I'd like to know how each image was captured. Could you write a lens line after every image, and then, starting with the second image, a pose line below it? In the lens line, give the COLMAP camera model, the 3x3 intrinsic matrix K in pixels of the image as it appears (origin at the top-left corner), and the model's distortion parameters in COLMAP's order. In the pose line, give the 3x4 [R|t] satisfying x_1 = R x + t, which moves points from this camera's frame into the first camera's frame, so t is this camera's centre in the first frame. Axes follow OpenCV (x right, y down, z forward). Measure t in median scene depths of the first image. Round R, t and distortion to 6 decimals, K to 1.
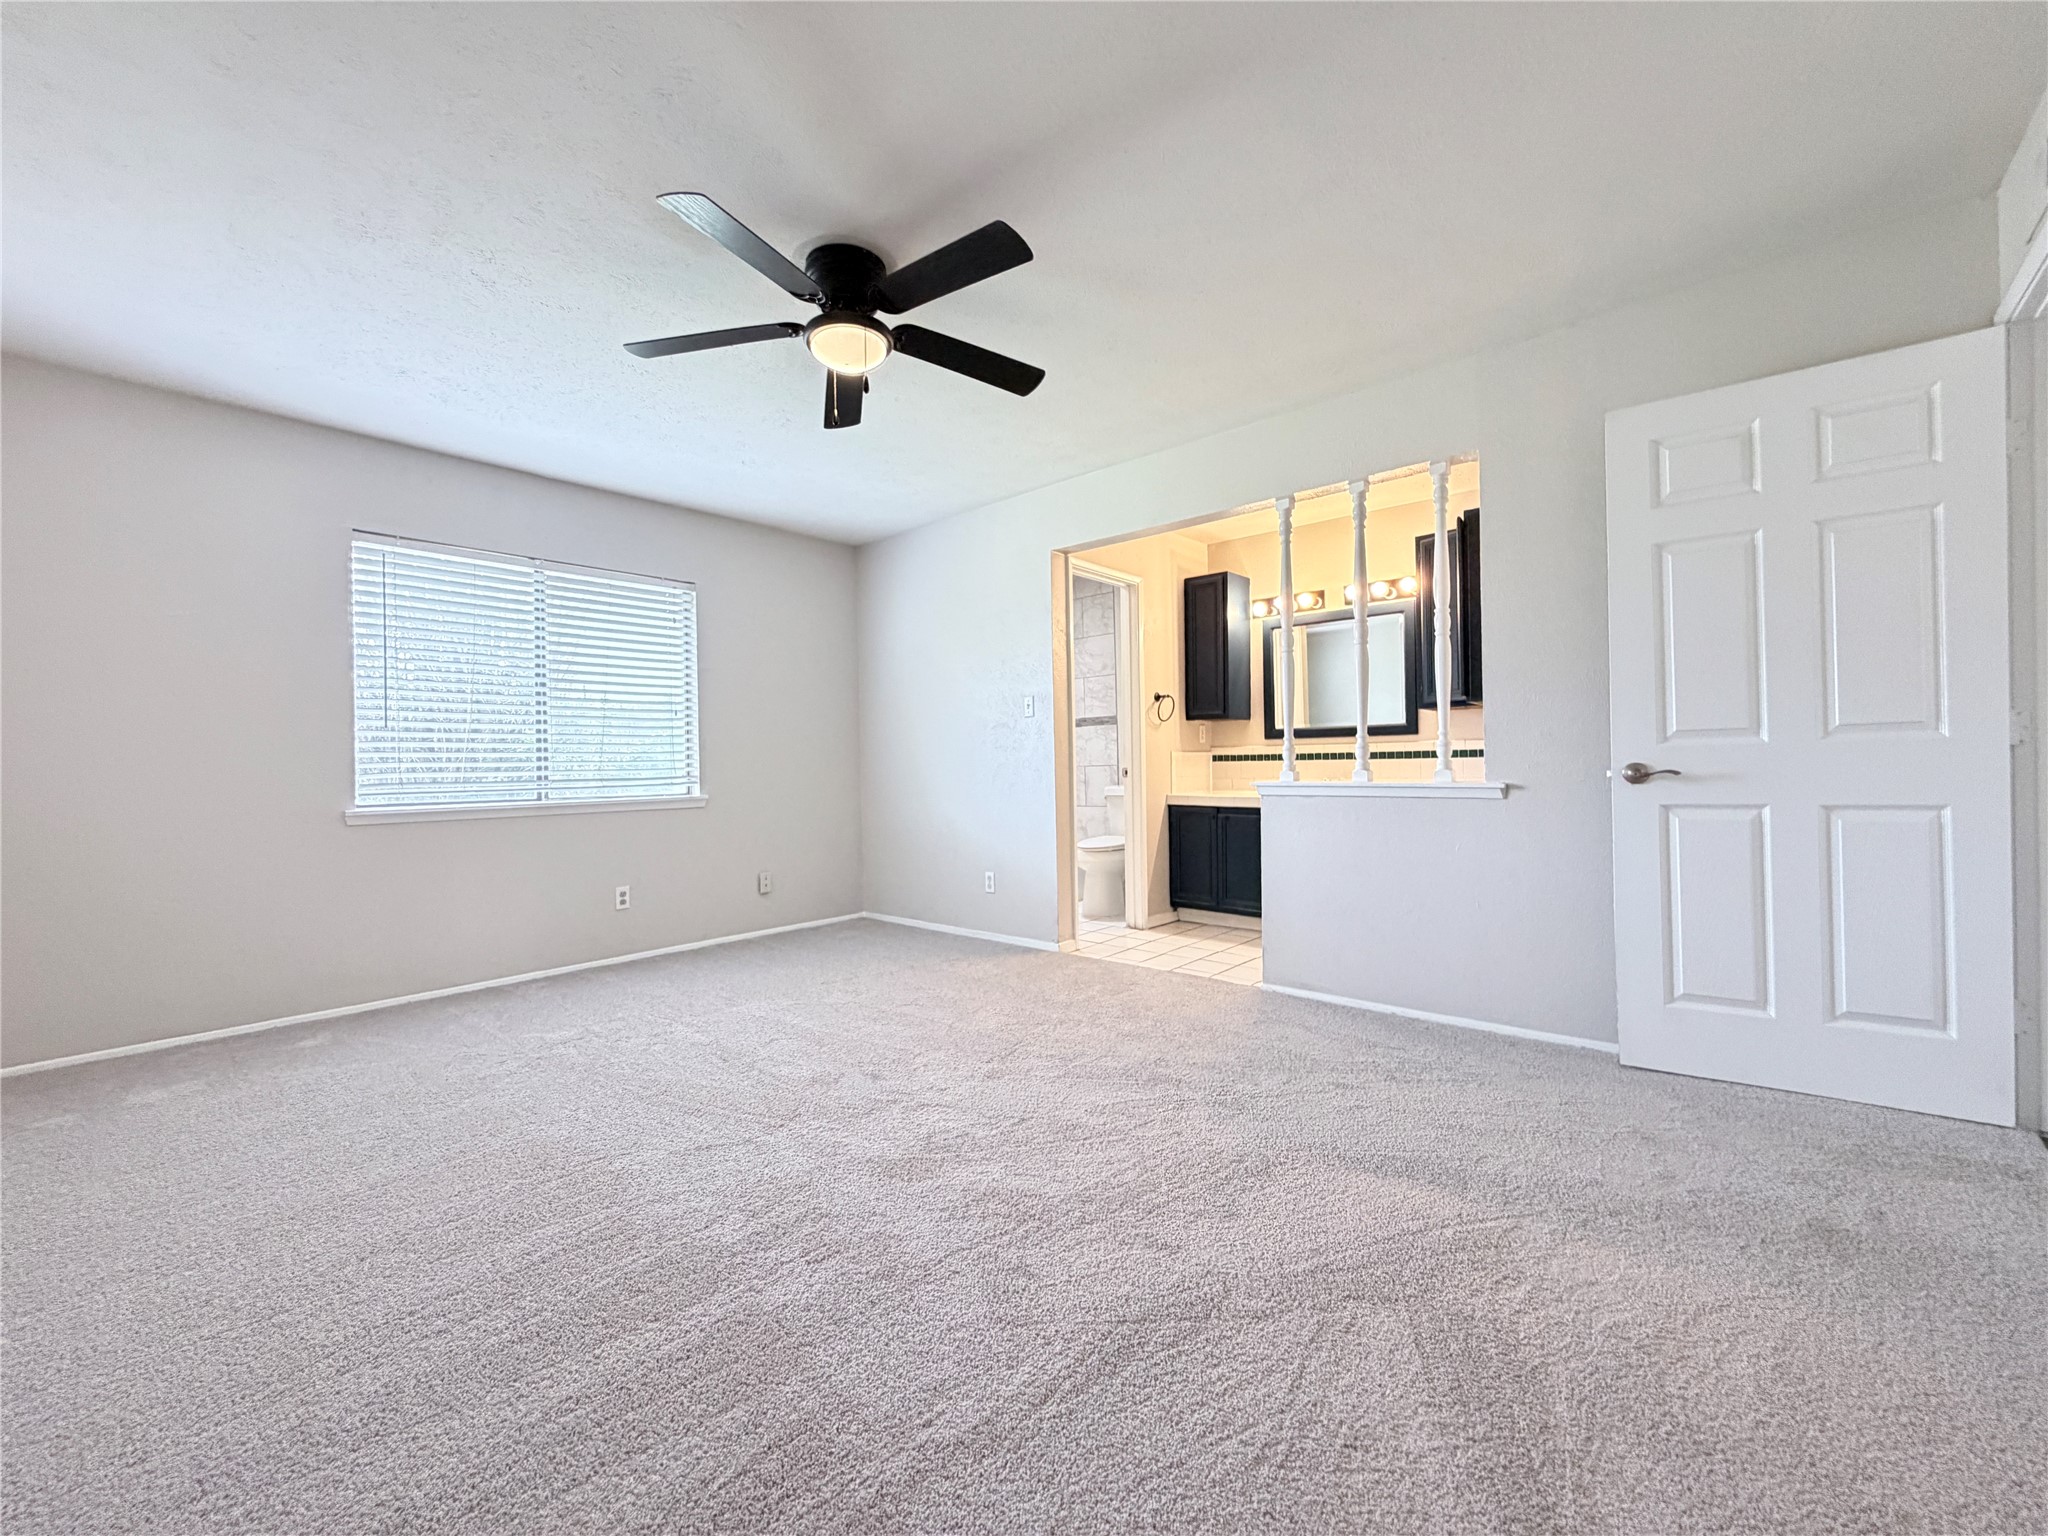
lens RADIAL K [[817.6, 0, 1020.0], [0, 817.6, 765.1], [0, 0, 1]] dist [0.000681, 0.000242]
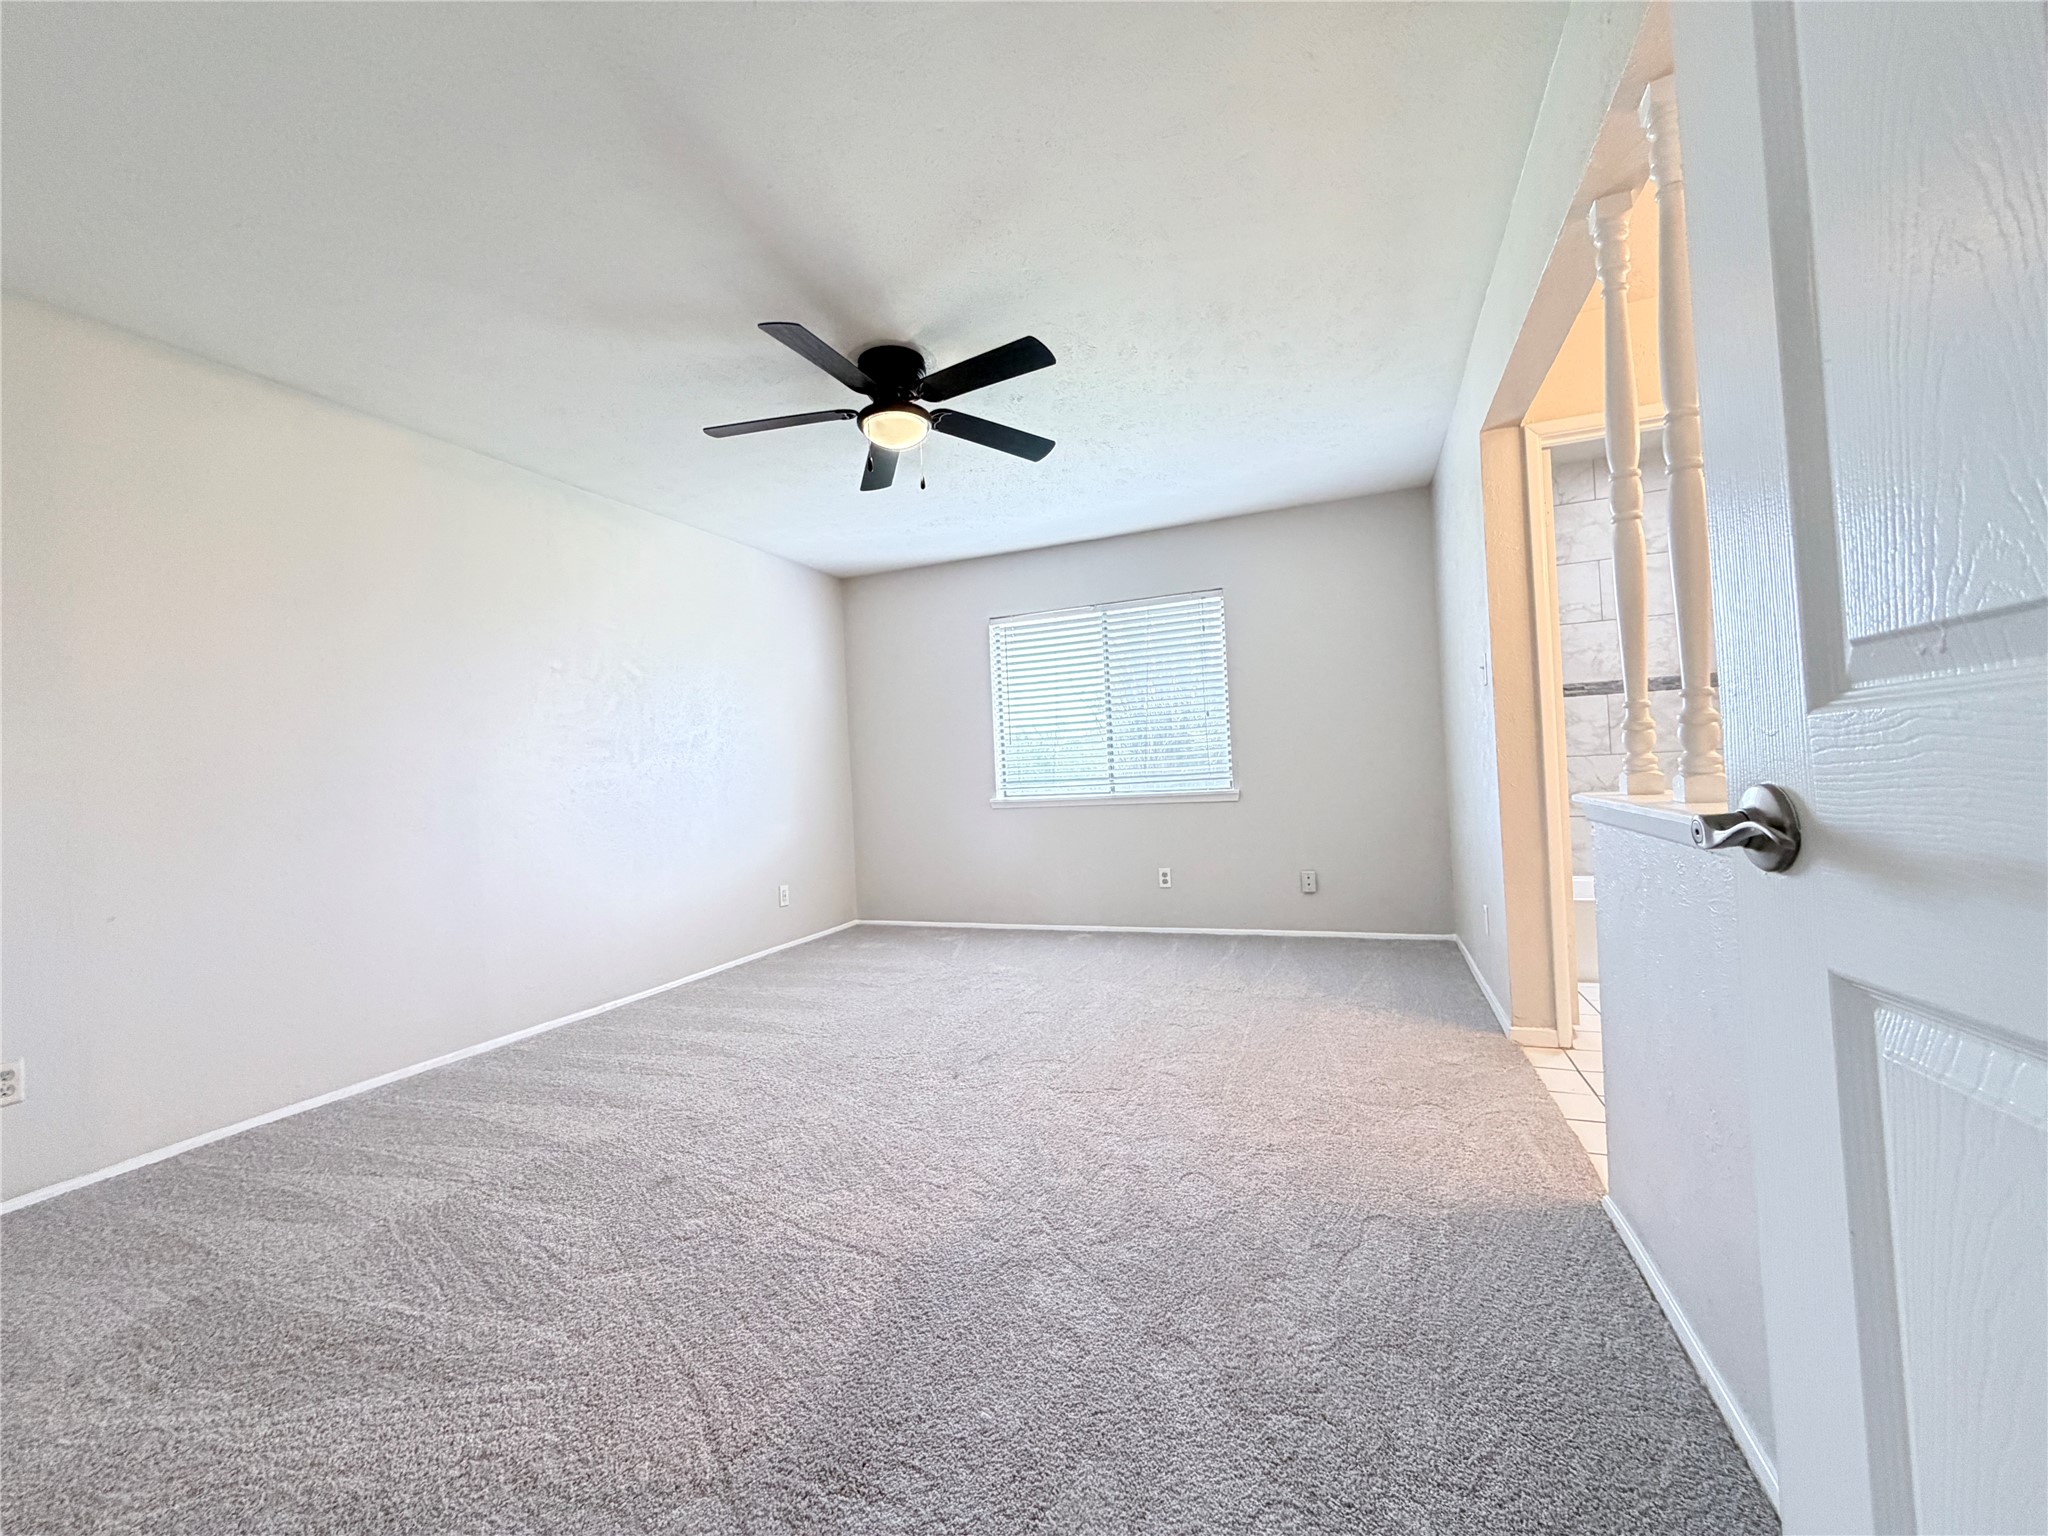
lens RADIAL K [[817.6, 0, 1020.0], [0, 817.6, 765.1], [0, 0, 1]] dist [0.000681, 0.000242]
pose [[0.338833, -0.008974, -0.940804, 0.470507], [0.041429, 0.999127, 0.005391, -0.011012], [0.939934, -0.040803, 0.338909, 0.365220]]
